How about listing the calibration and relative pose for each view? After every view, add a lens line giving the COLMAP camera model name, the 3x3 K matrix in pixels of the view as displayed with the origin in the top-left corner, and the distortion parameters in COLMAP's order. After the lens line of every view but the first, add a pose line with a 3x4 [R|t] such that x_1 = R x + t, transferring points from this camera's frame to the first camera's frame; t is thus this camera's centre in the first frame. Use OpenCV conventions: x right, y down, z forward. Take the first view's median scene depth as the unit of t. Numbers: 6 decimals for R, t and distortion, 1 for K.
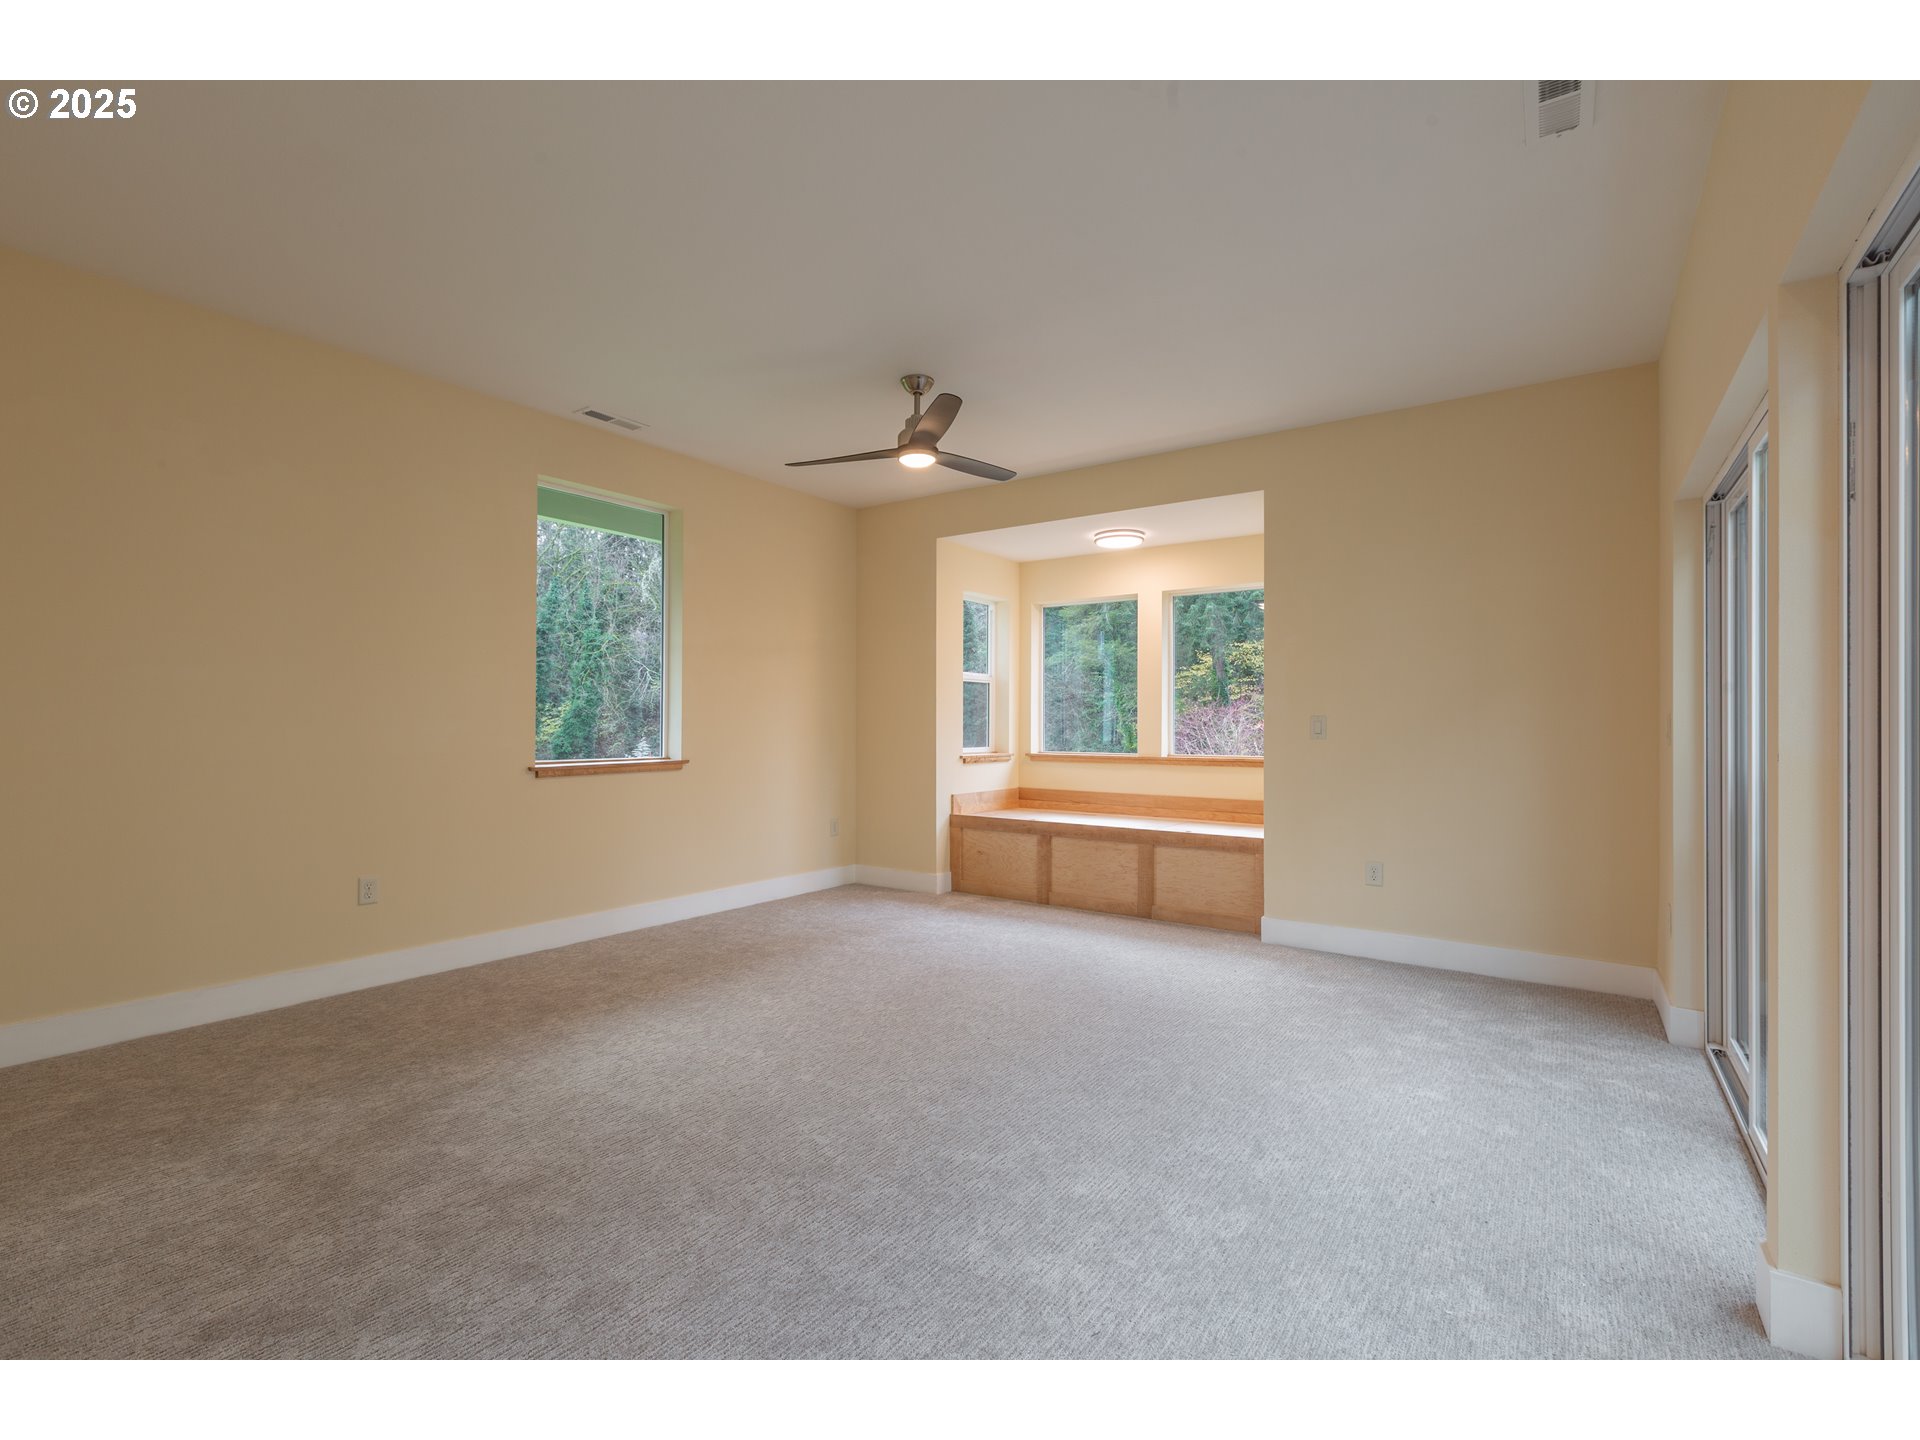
lens RADIAL K [[867.7, 0, 960.0], [0, 867.7, 720.0], [0, 0, 1]] dist [-0.000217, 0.000151]
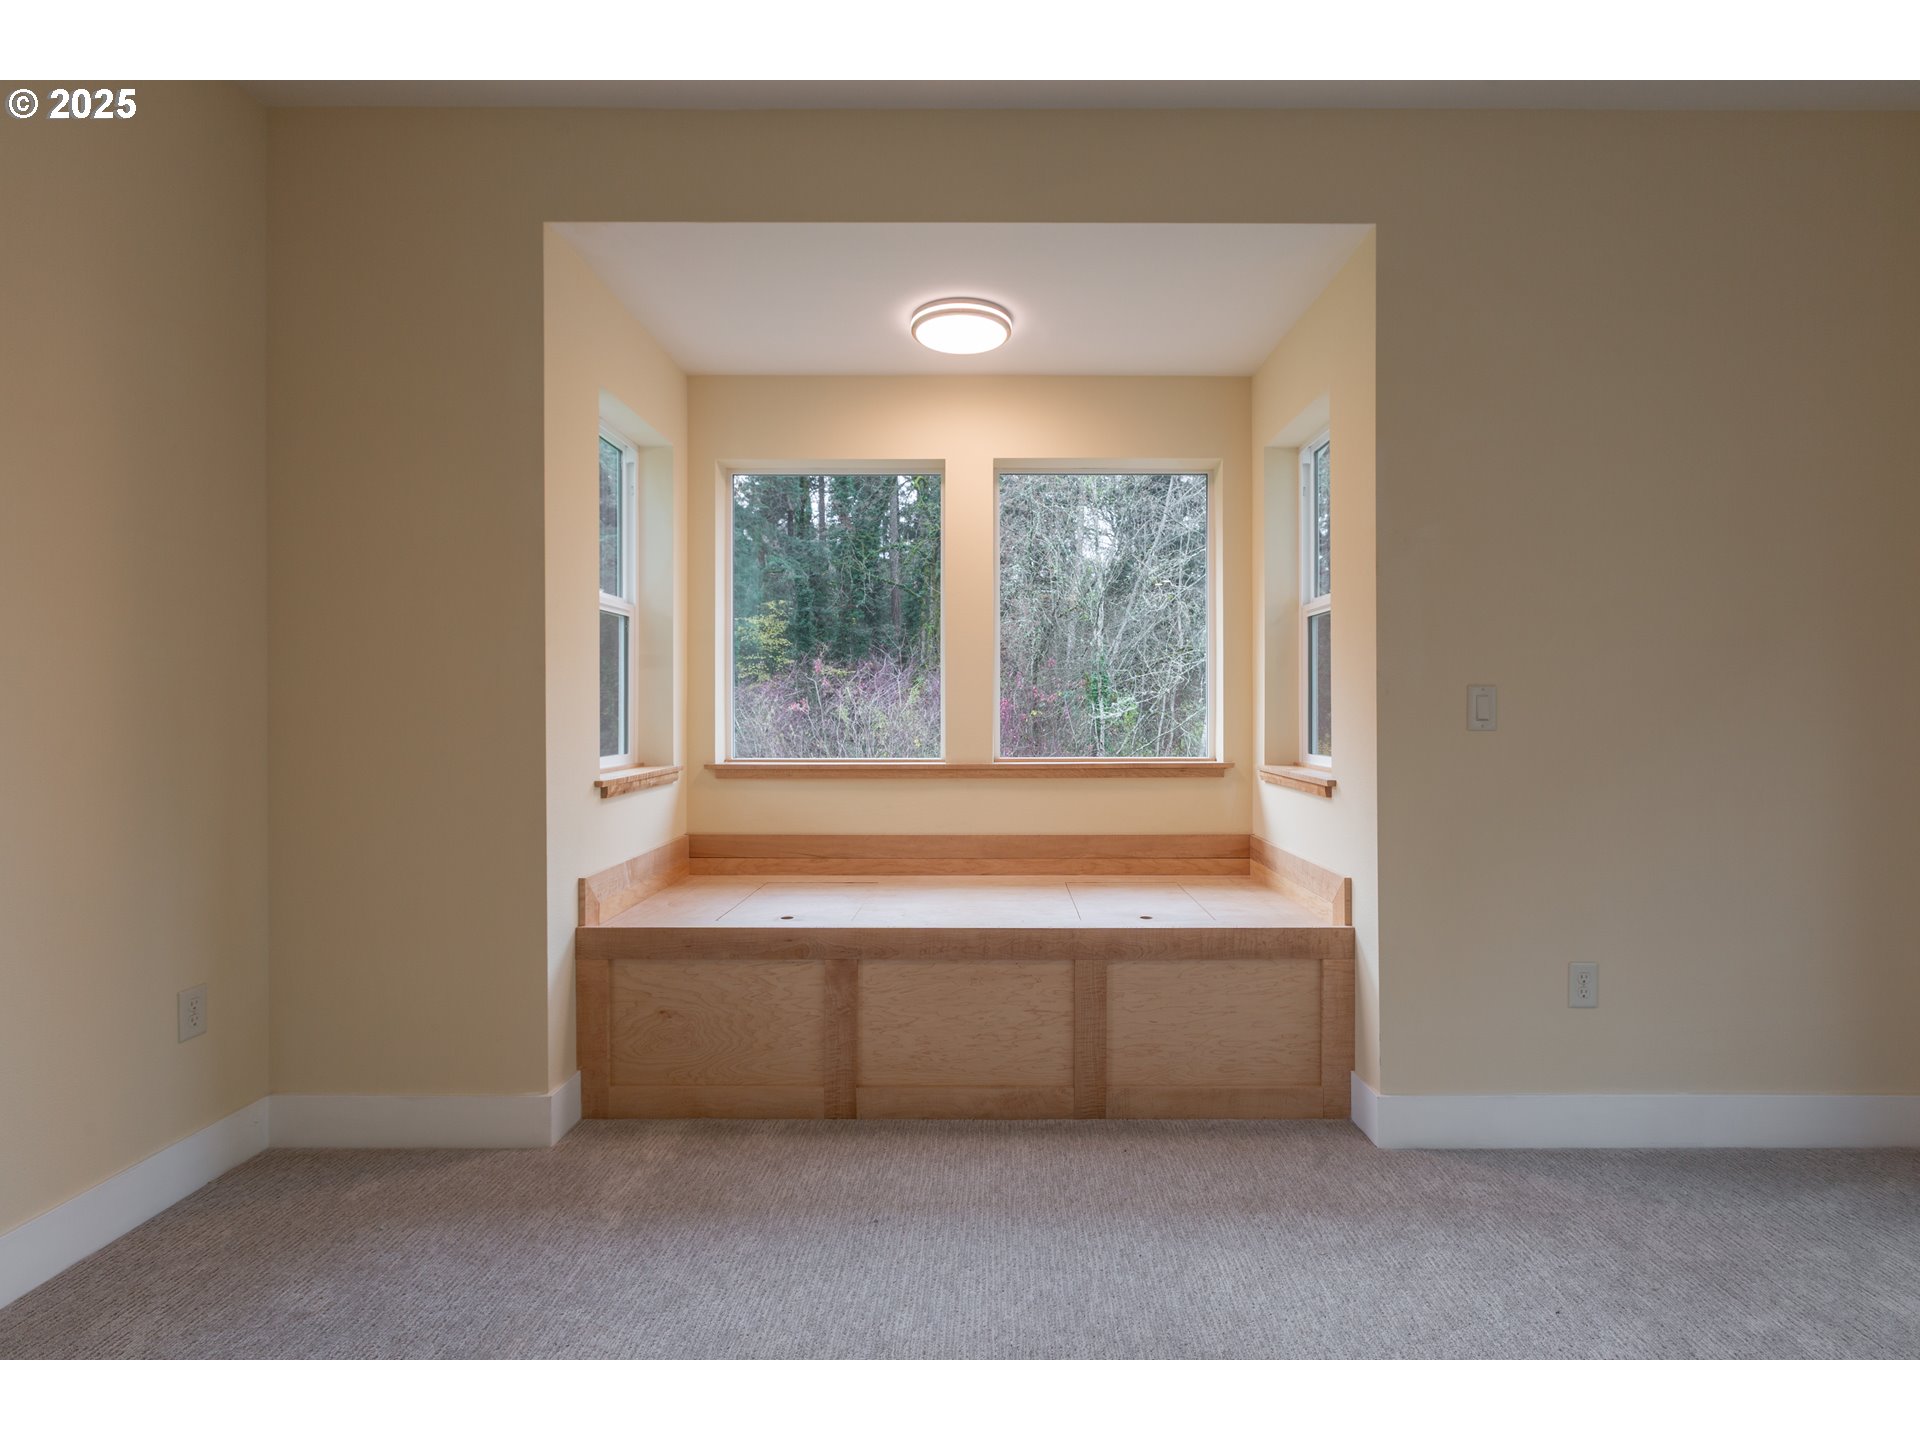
lens RADIAL K [[867.7, 0, 960.0], [0, 867.7, 720.0], [0, 0, 1]] dist [-0.000217, 0.000151]
pose [[0.820518, -0.012818, 0.571476, -0.094247], [0.001336, 0.999789, 0.020506, 0.004472], [-0.571619, -0.016062, 0.820362, 0.576956]]
